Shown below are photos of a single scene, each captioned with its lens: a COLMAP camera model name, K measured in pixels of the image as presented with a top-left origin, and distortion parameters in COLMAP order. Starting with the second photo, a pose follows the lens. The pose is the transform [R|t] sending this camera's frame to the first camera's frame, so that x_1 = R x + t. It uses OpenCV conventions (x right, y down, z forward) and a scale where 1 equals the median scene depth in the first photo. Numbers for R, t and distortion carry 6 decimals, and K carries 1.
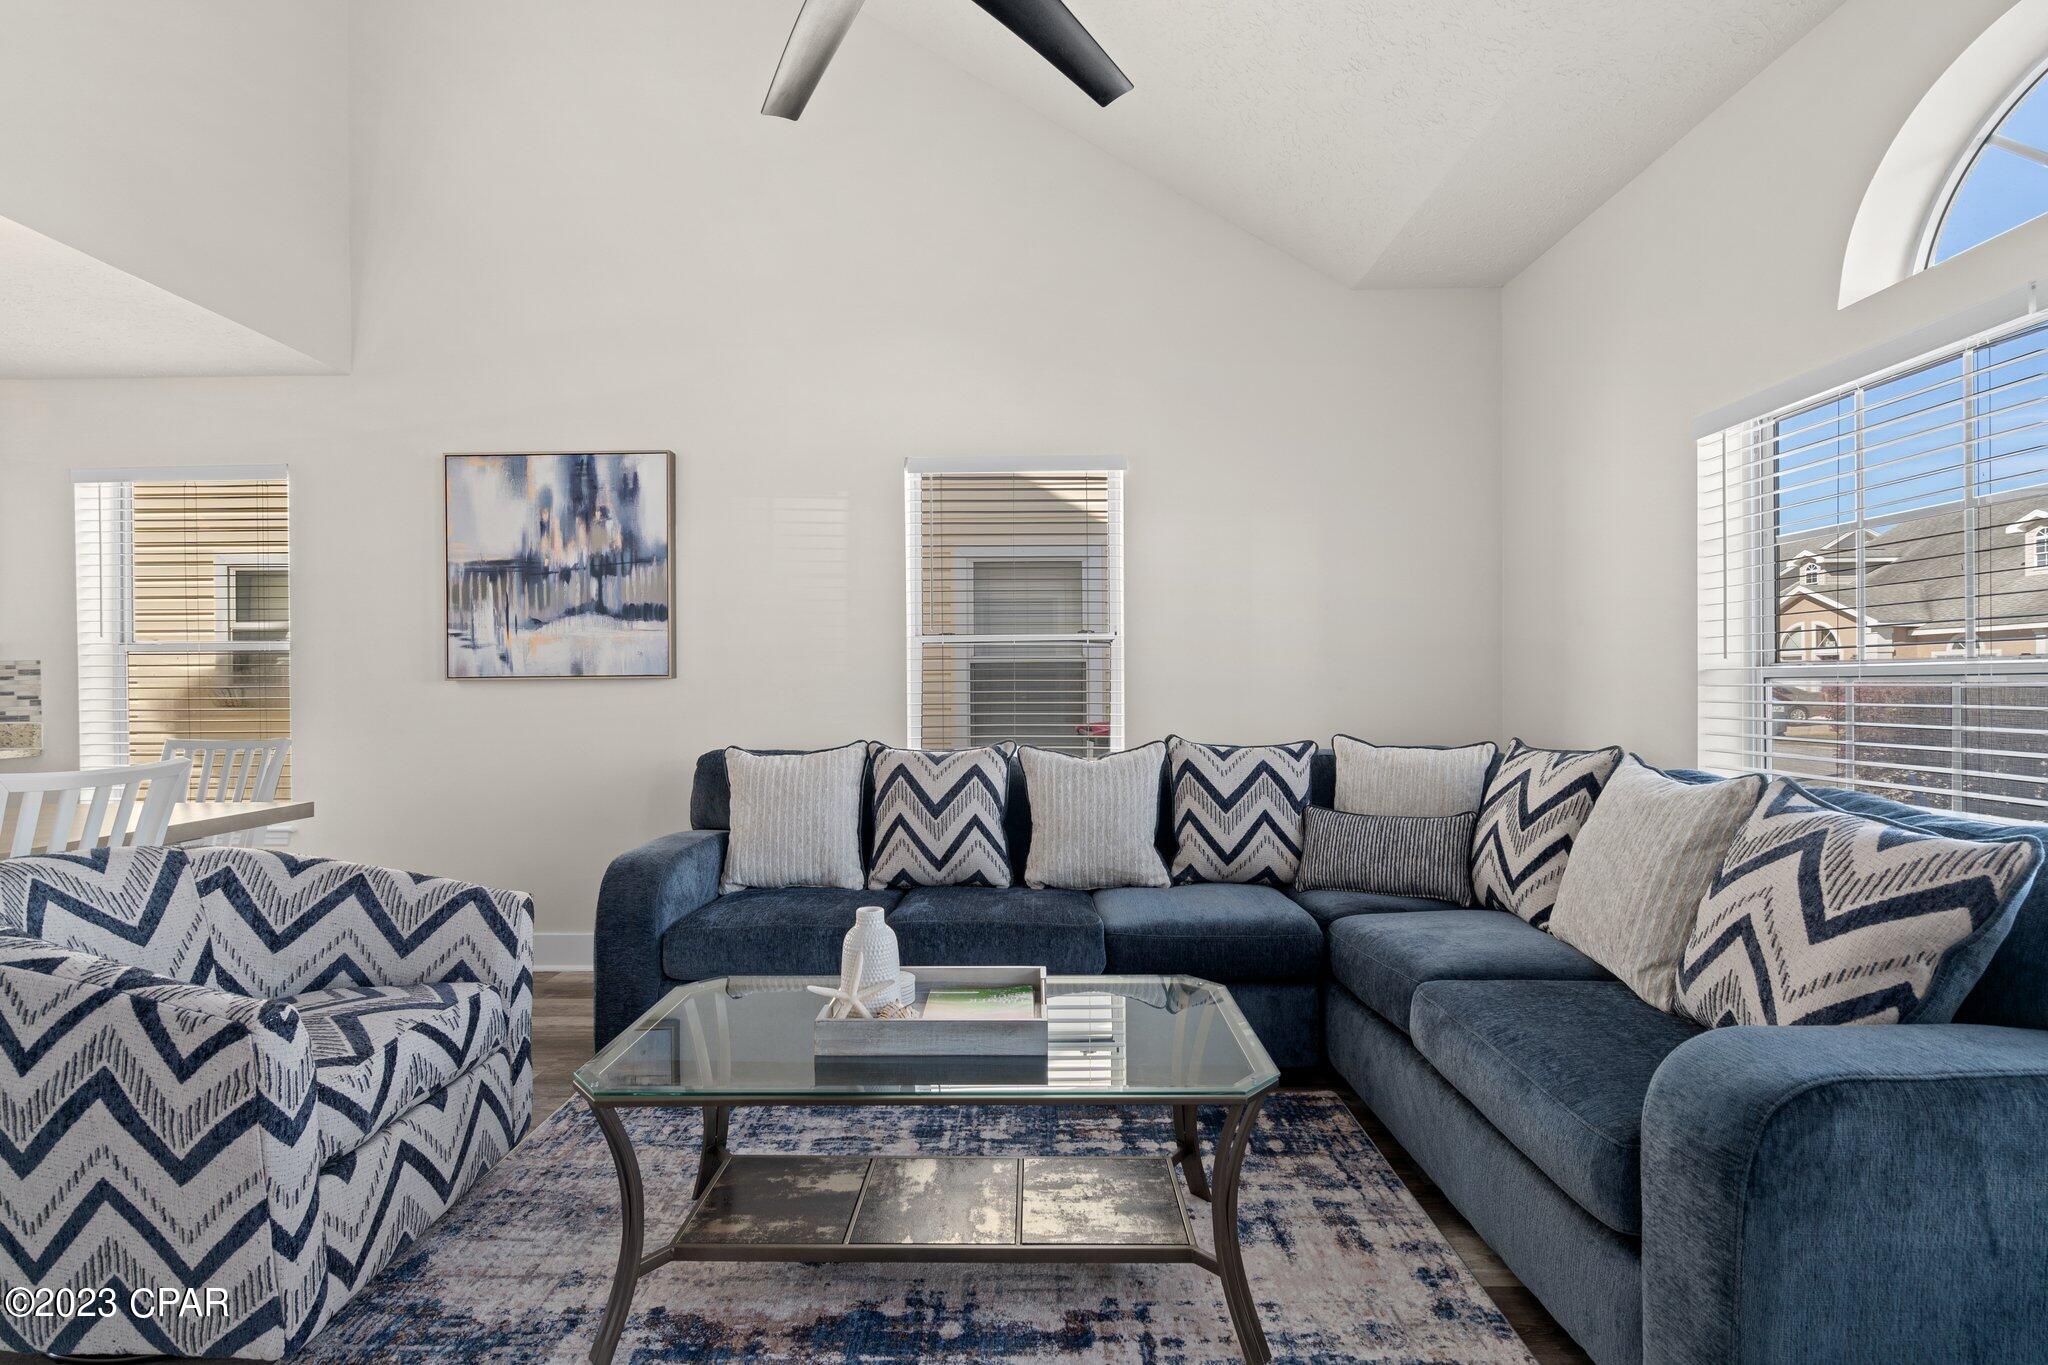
lens RADIAL K [[928.2, 0, 1029.3], [0, 928.2, 688.5], [0, 0, 1]] dist [-0.007286, 0.003031]
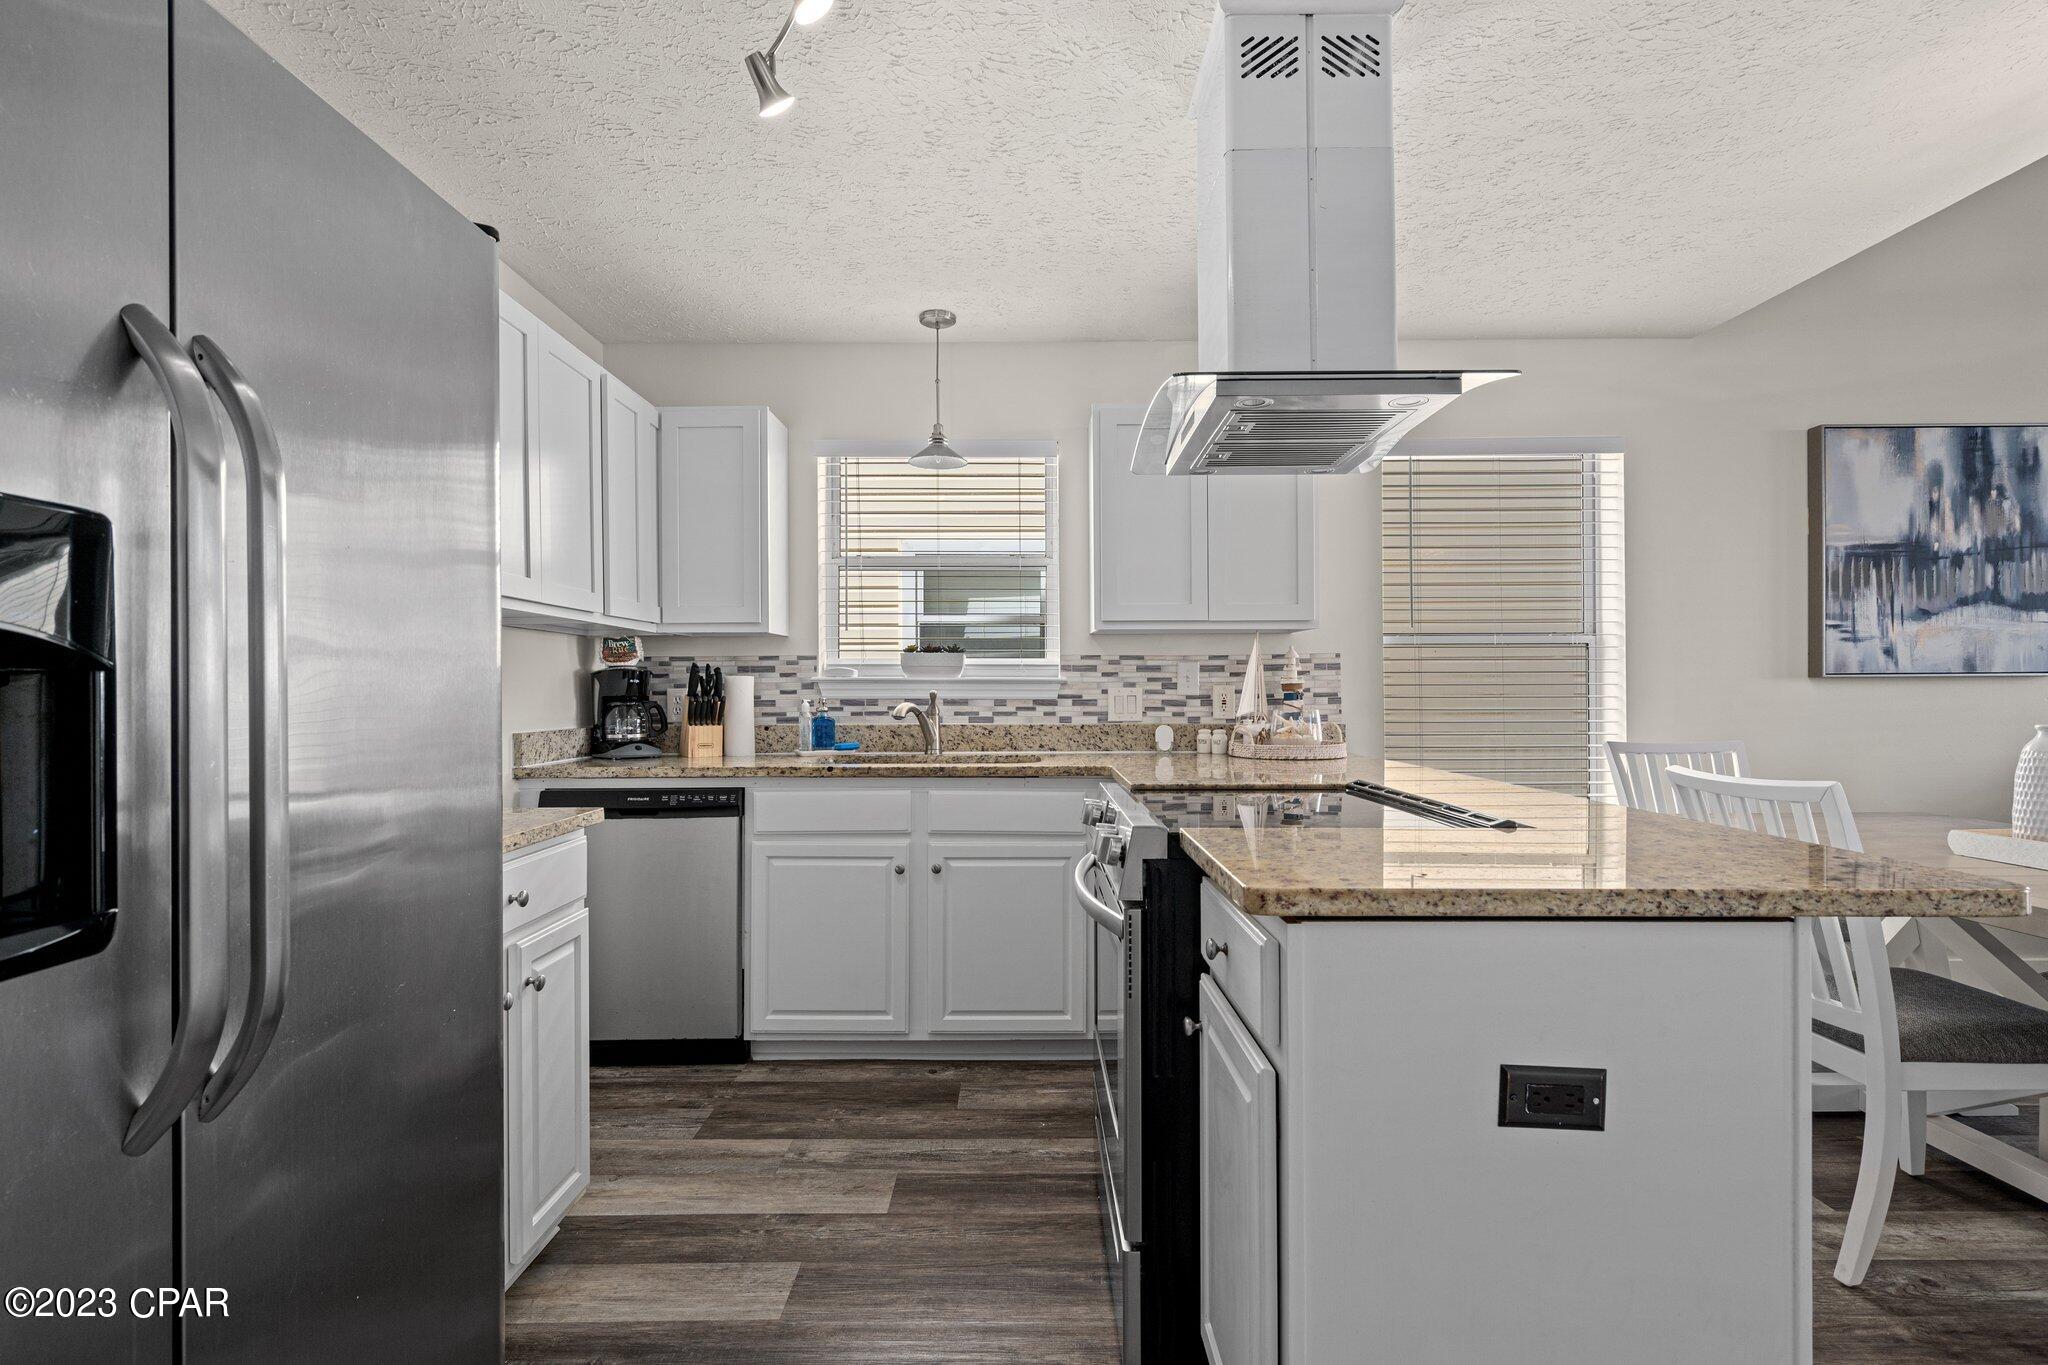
lens RADIAL K [[979.4, 0, 1020.1], [0, 979.4, 687.4], [0, 0, 1]] dist [-0.000286, -0.000272]
pose [[0.999975, 0.002350, 0.006695, -1.710479], [-0.002311, 0.999981, -0.005754, 0.010303], [-0.006709, 0.005738, 0.999961, 0.065026]]
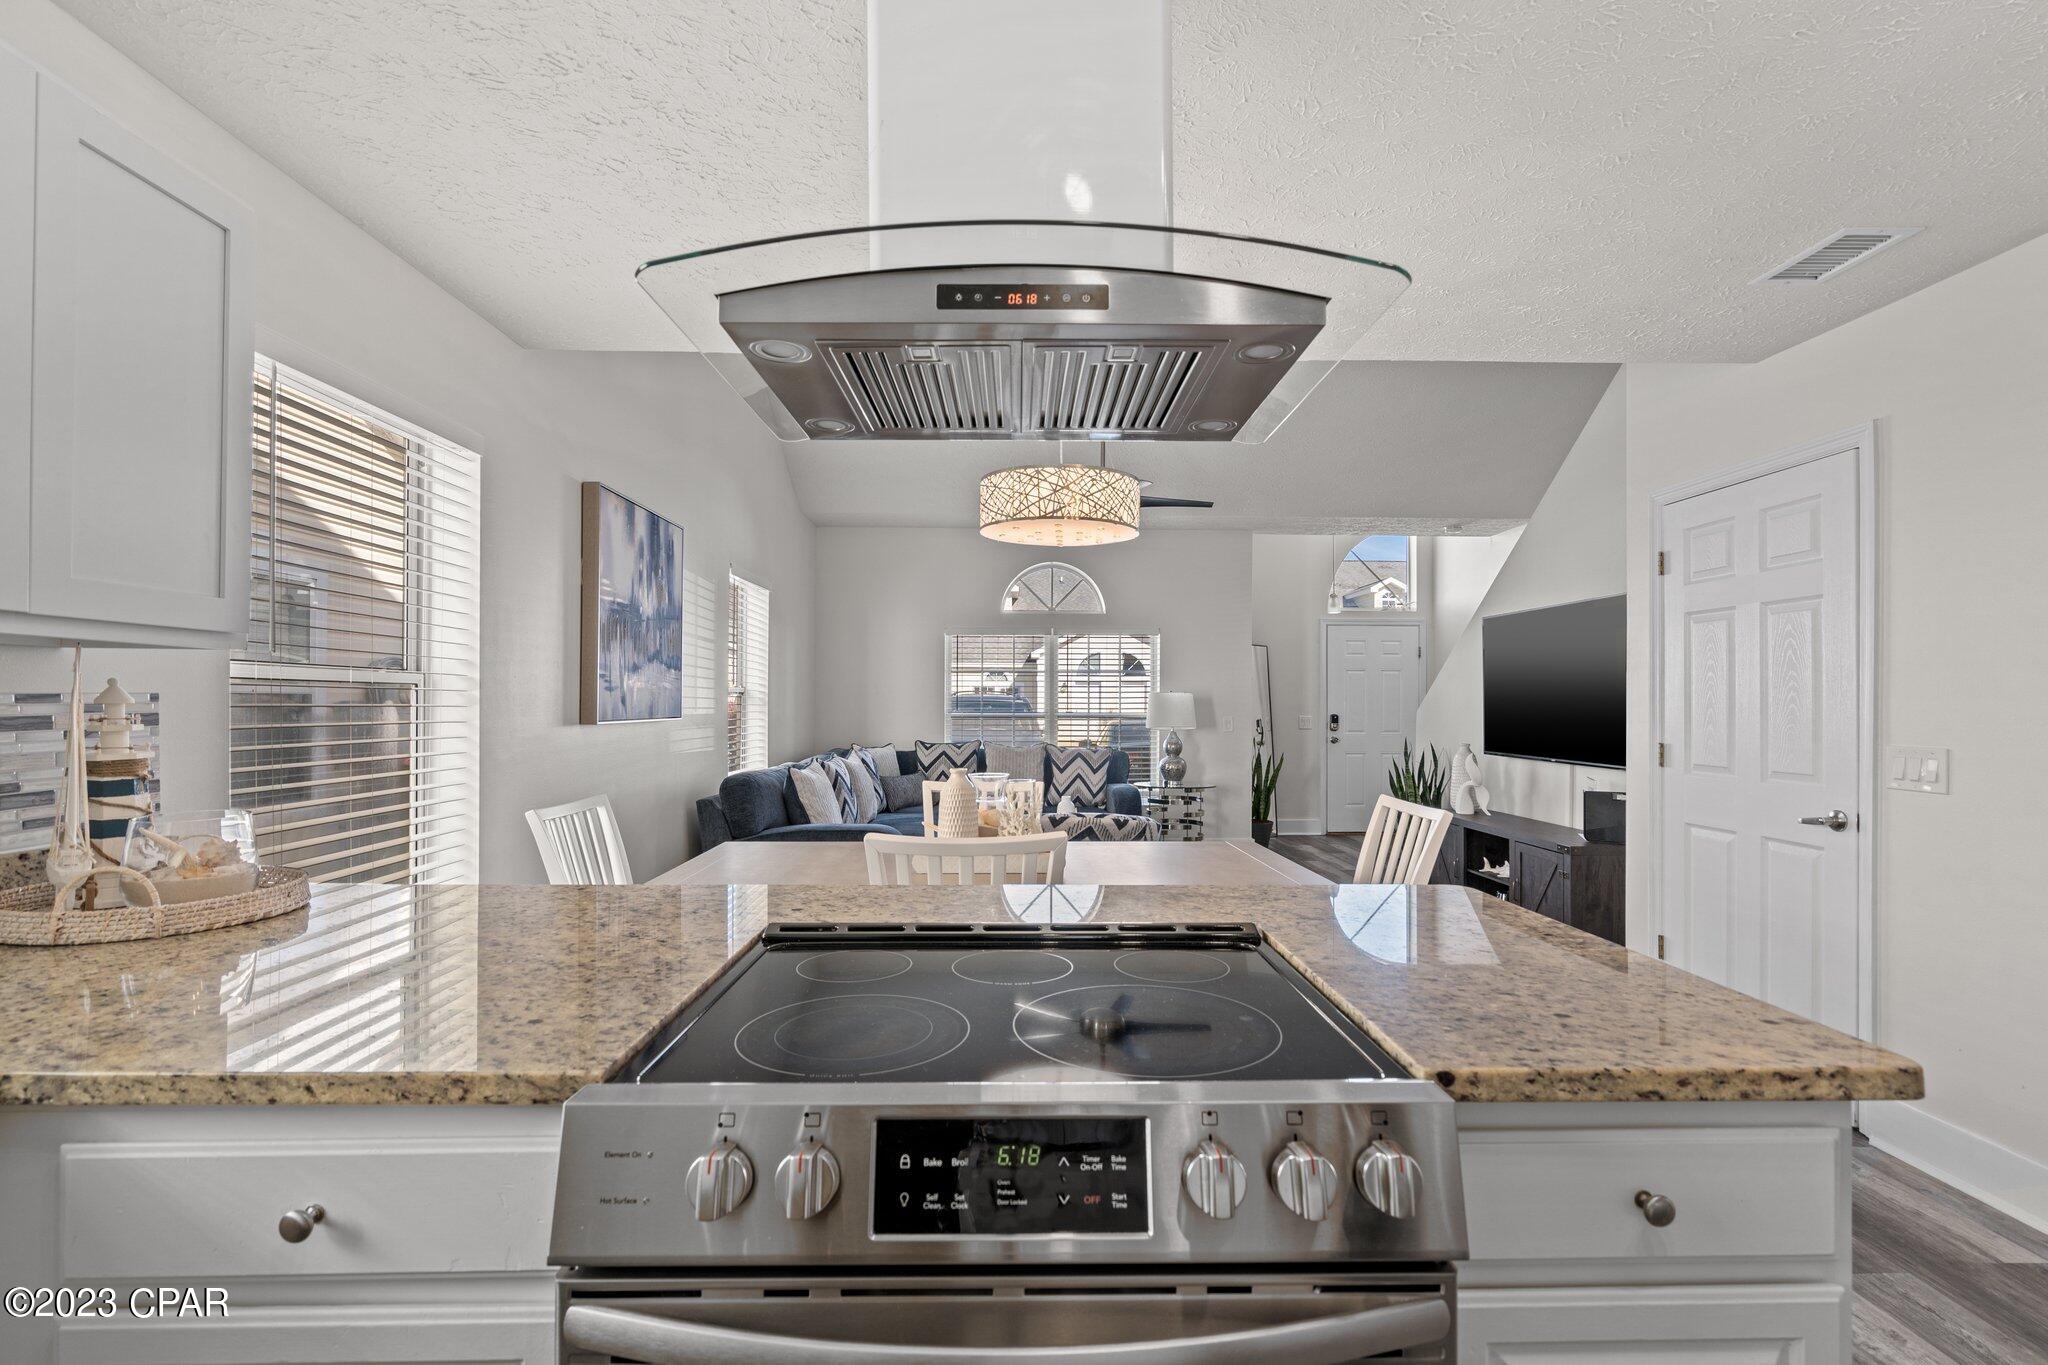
lens RADIAL K [[928.2, 0, 1025.7], [0, 928.2, 704.1], [0, 0, 1]] dist [-0.007286, 0.003031]
pose [[-0.026164, 0.006511, 0.999636, -1.904483], [0.002856, 0.999975, -0.006438, -0.025929], [-0.999654, 0.002686, -0.026182, 0.713705]]
